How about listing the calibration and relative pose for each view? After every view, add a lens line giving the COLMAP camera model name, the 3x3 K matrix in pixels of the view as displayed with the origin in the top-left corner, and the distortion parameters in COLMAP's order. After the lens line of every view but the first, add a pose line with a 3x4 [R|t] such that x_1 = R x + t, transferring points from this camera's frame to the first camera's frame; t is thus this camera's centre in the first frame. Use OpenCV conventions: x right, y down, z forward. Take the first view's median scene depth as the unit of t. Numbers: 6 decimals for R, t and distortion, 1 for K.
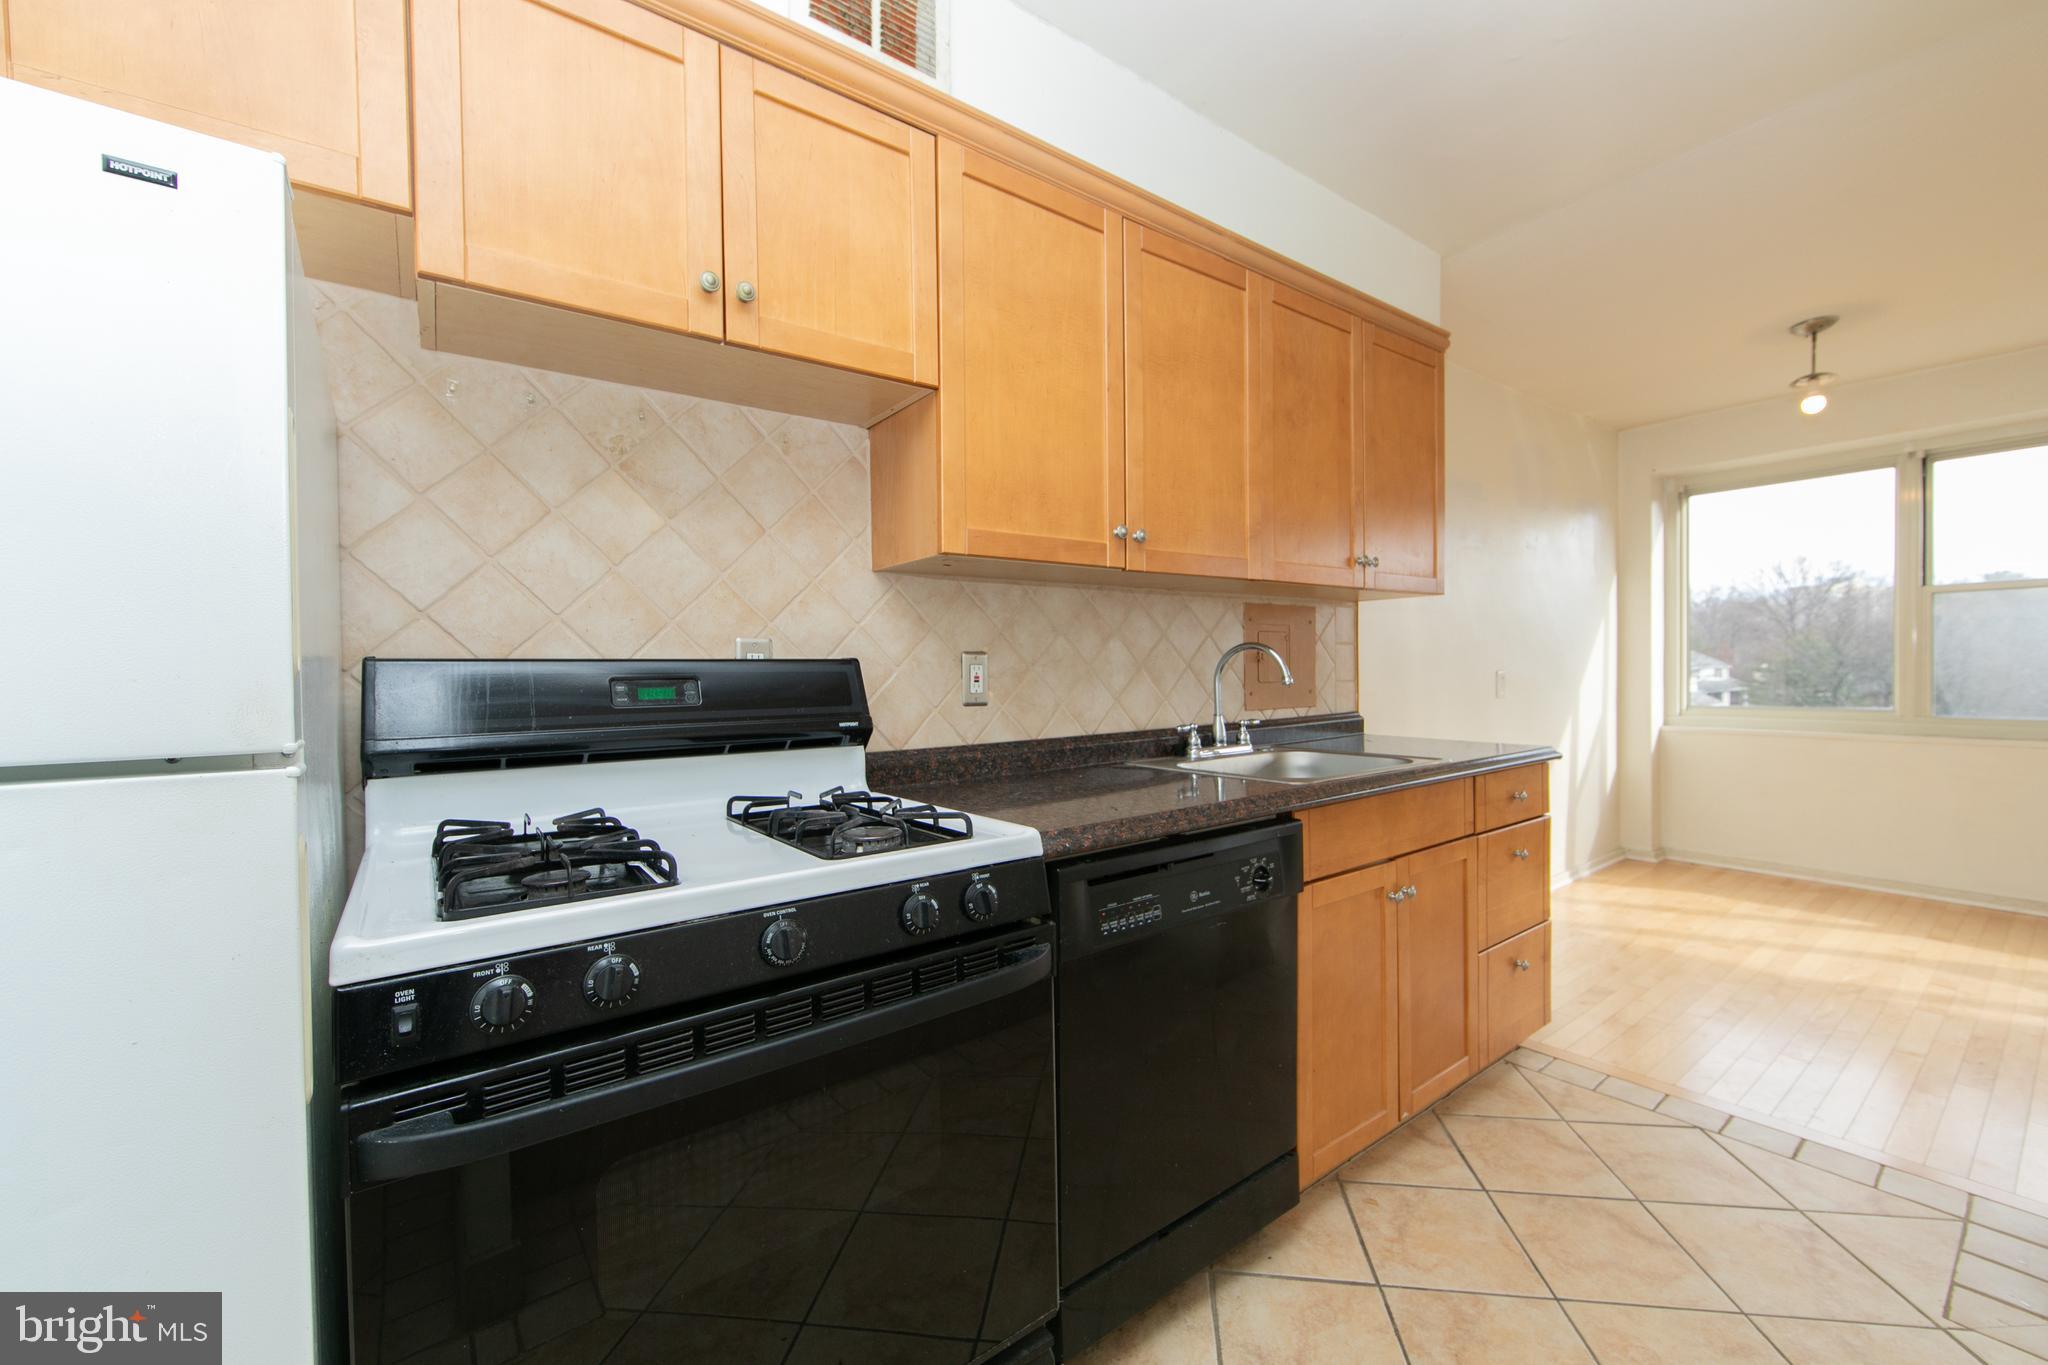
lens RADIAL K [[801.4, 0, 1030.7], [0, 801.4, 679.1], [0, 0, 1]] dist [-0.002574, -0.002588]
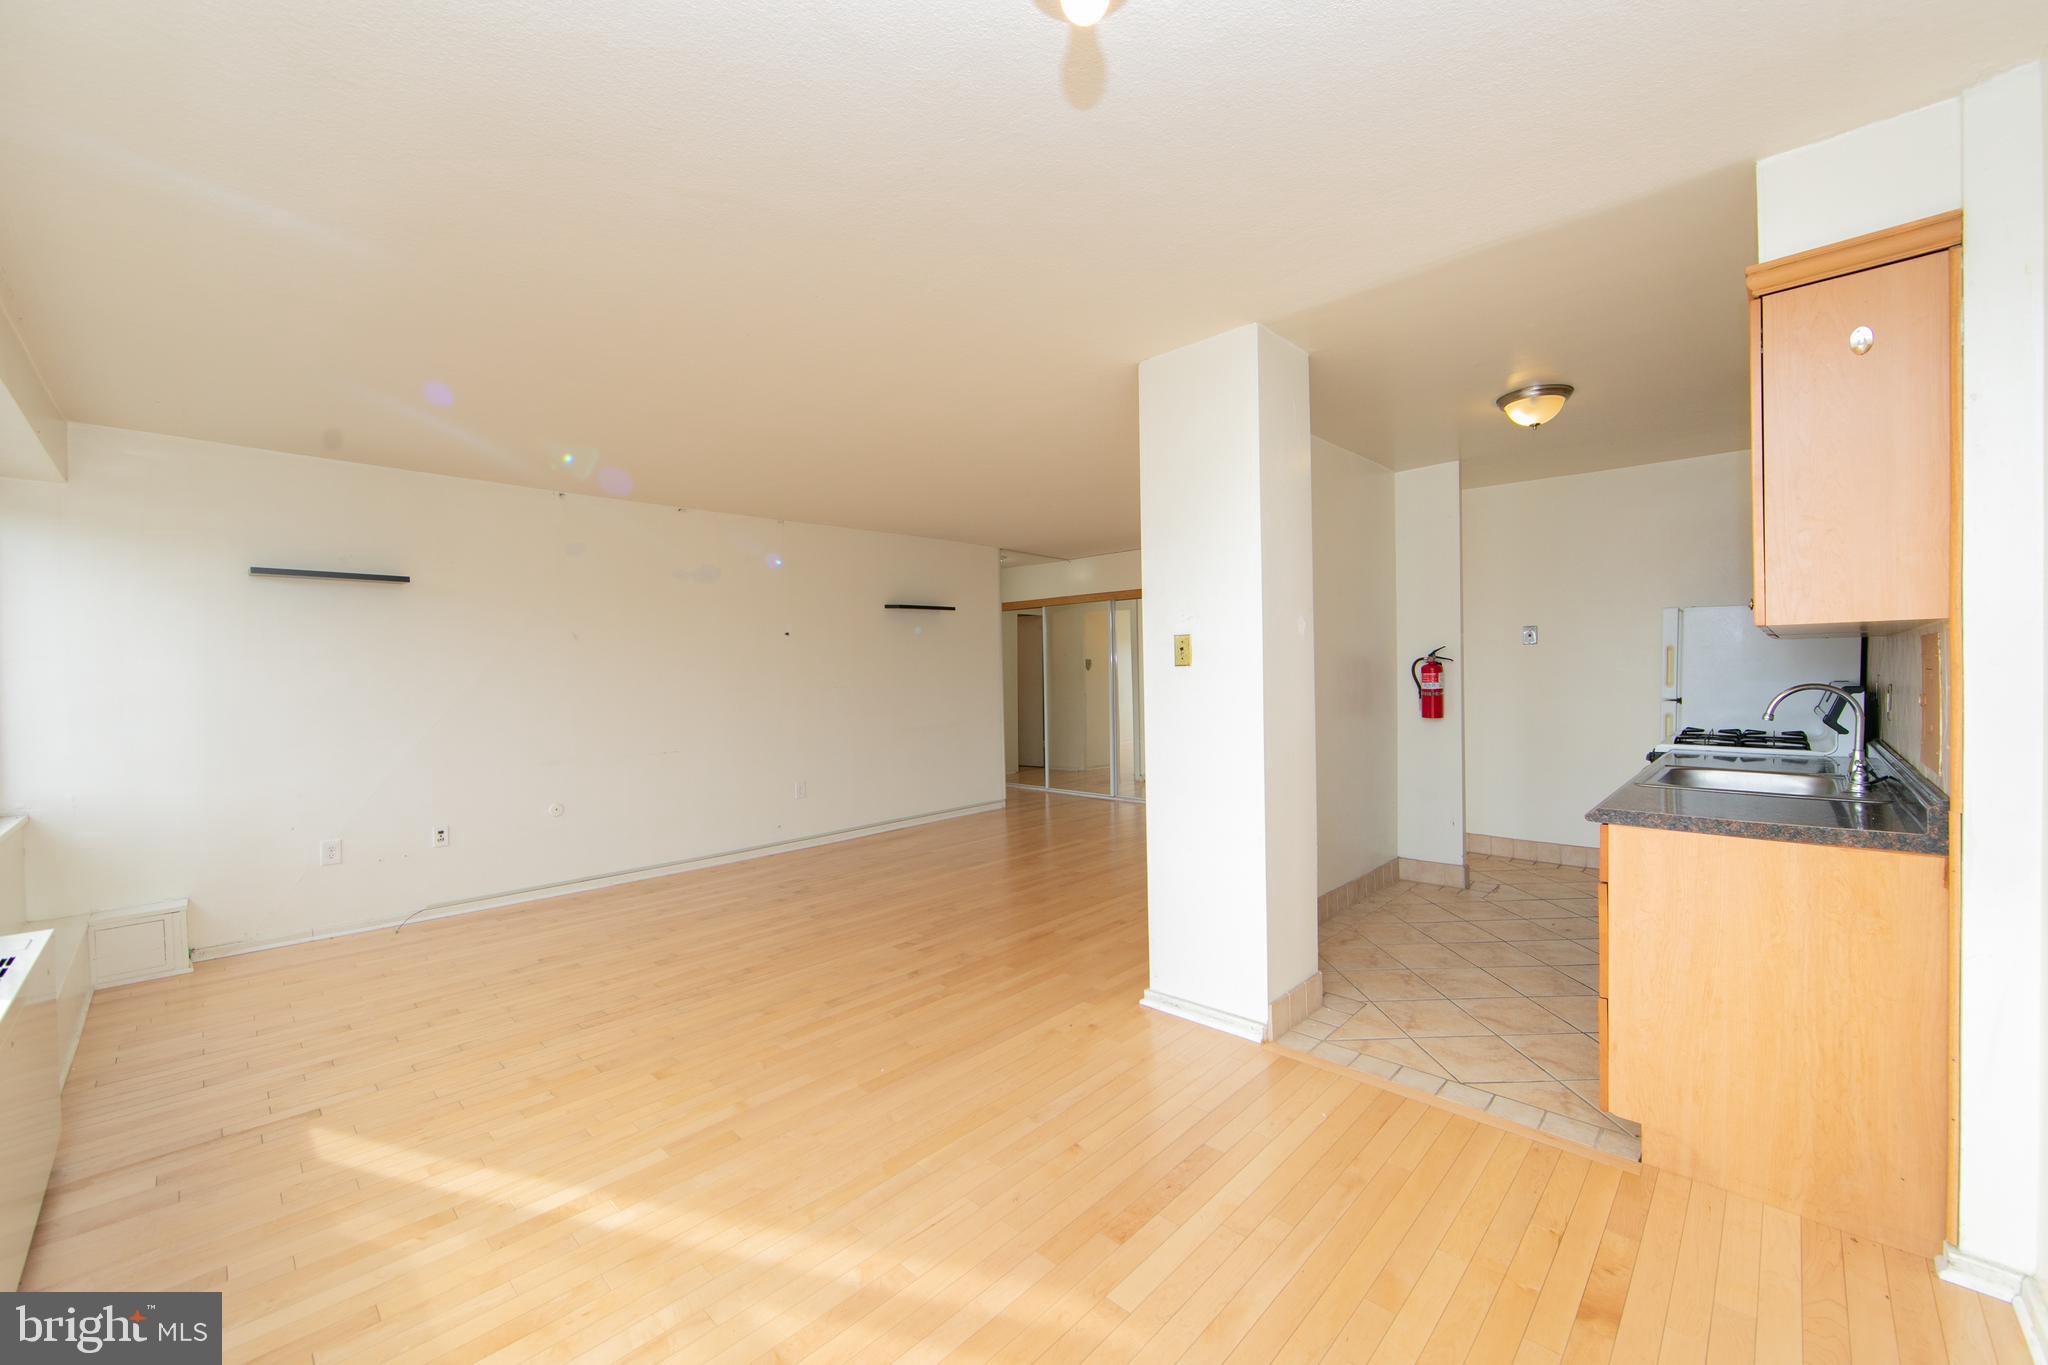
lens RADIAL K [[801.4, 0, 1029.4], [0, 801.4, 683.4], [0, 0, 1]] dist [-0.002574, -0.002588]
pose [[-0.984922, 0.033677, -0.169688, 1.689779], [0.028950, 0.999123, 0.030253, -0.121286], [0.170558, 0.024885, -0.985033, 2.097976]]
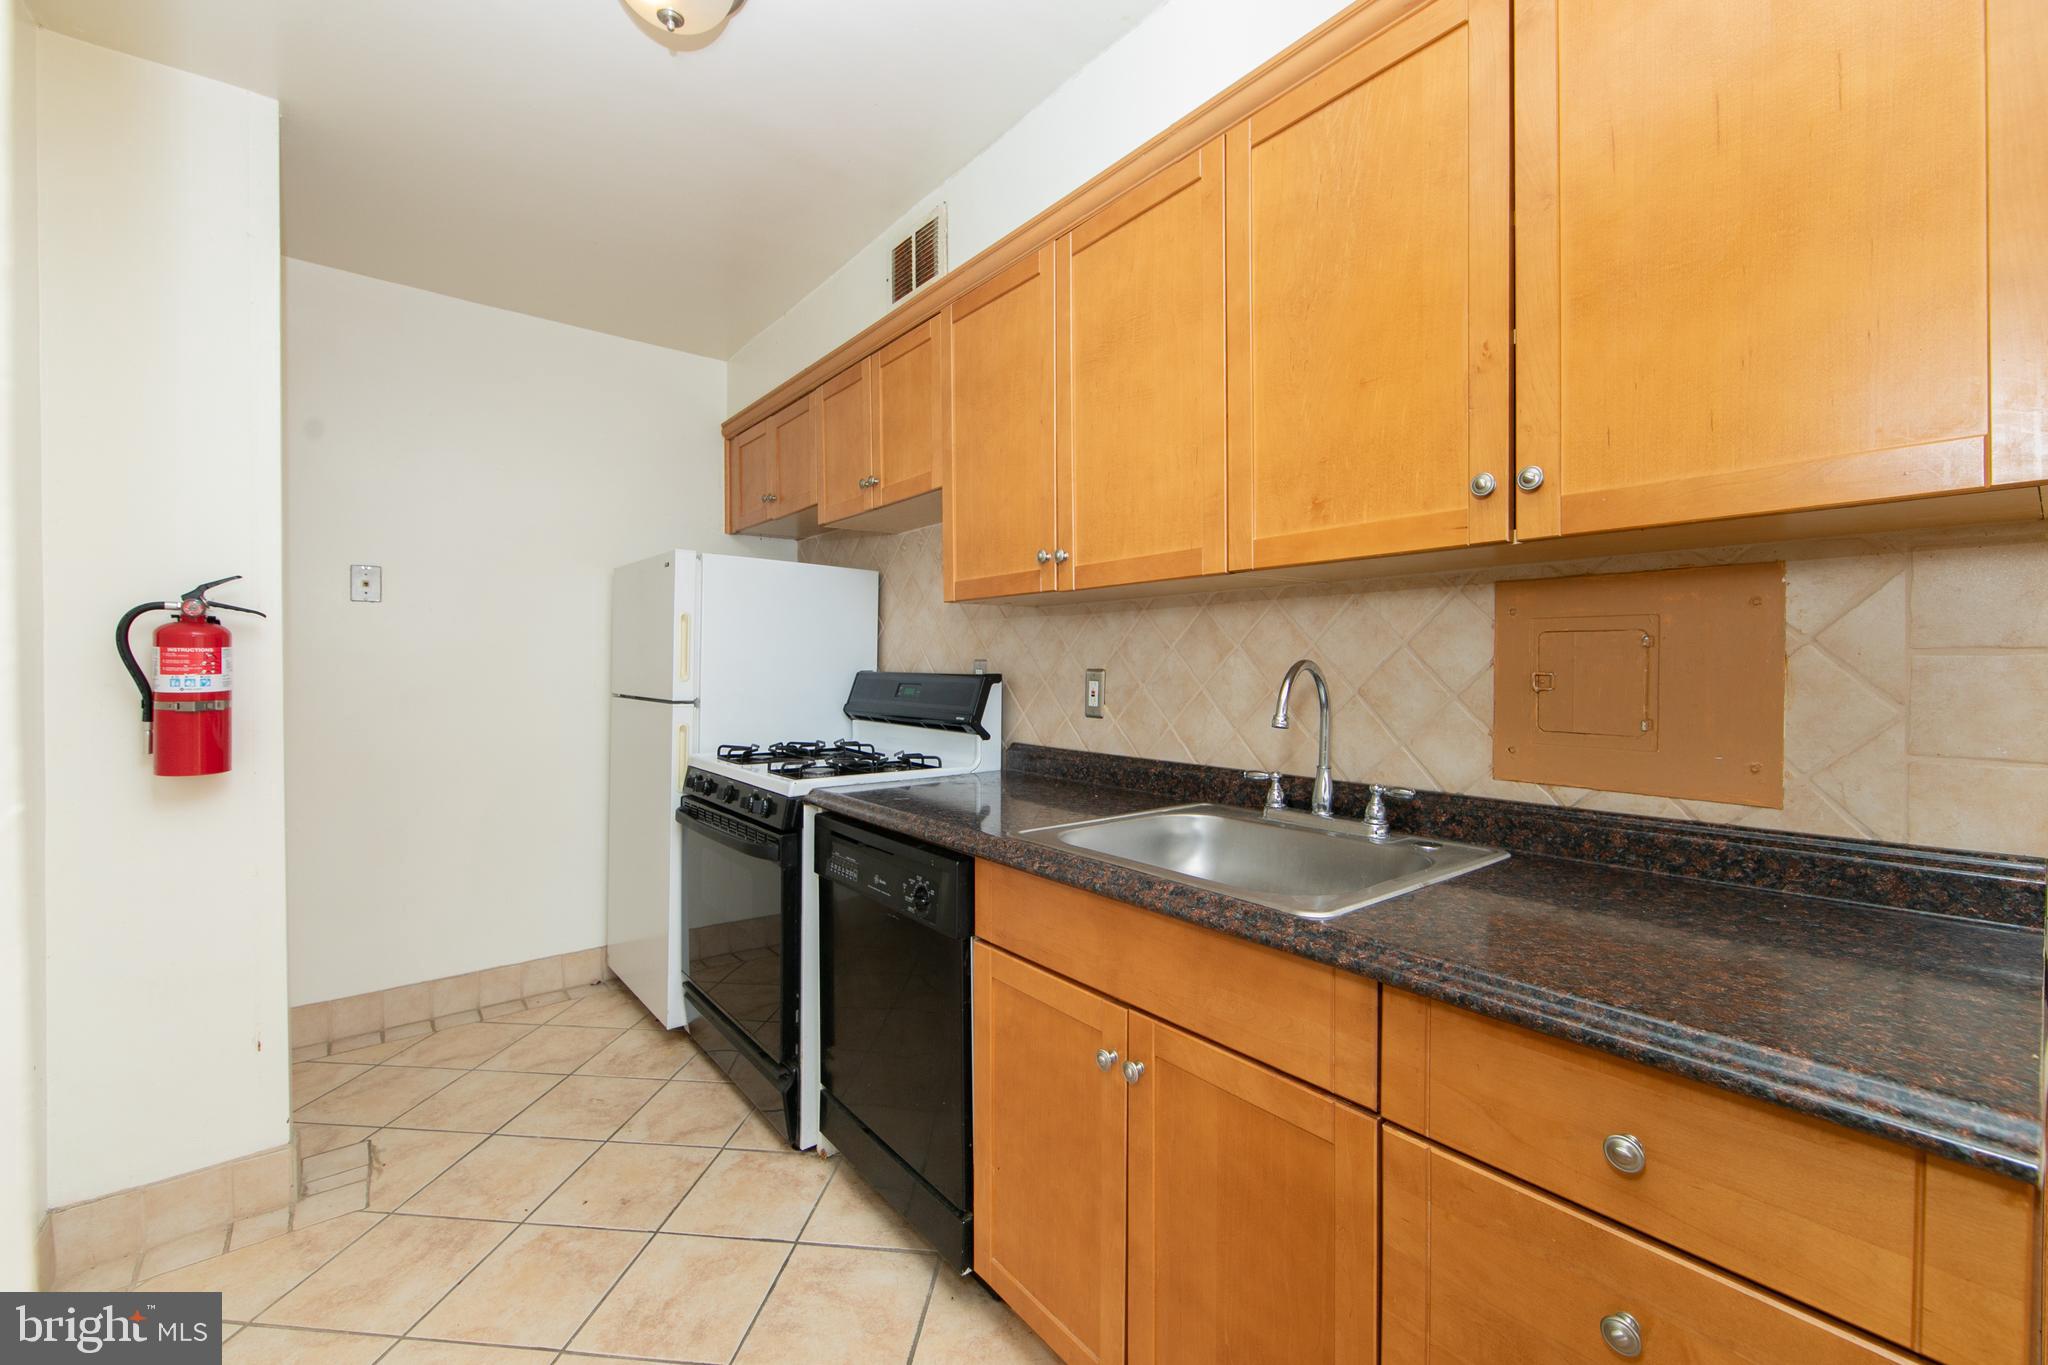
lens RADIAL K [[801.4, 0, 1026.5], [0, 801.4, 670.4], [0, 0, 1]] dist [-0.002574, -0.002588]
pose [[0.046343, 0.022208, -0.998679, 0.999294], [-0.013906, 0.999670, 0.021585, -0.052886], [0.998829, 0.012887, 0.046637, 0.819142]]
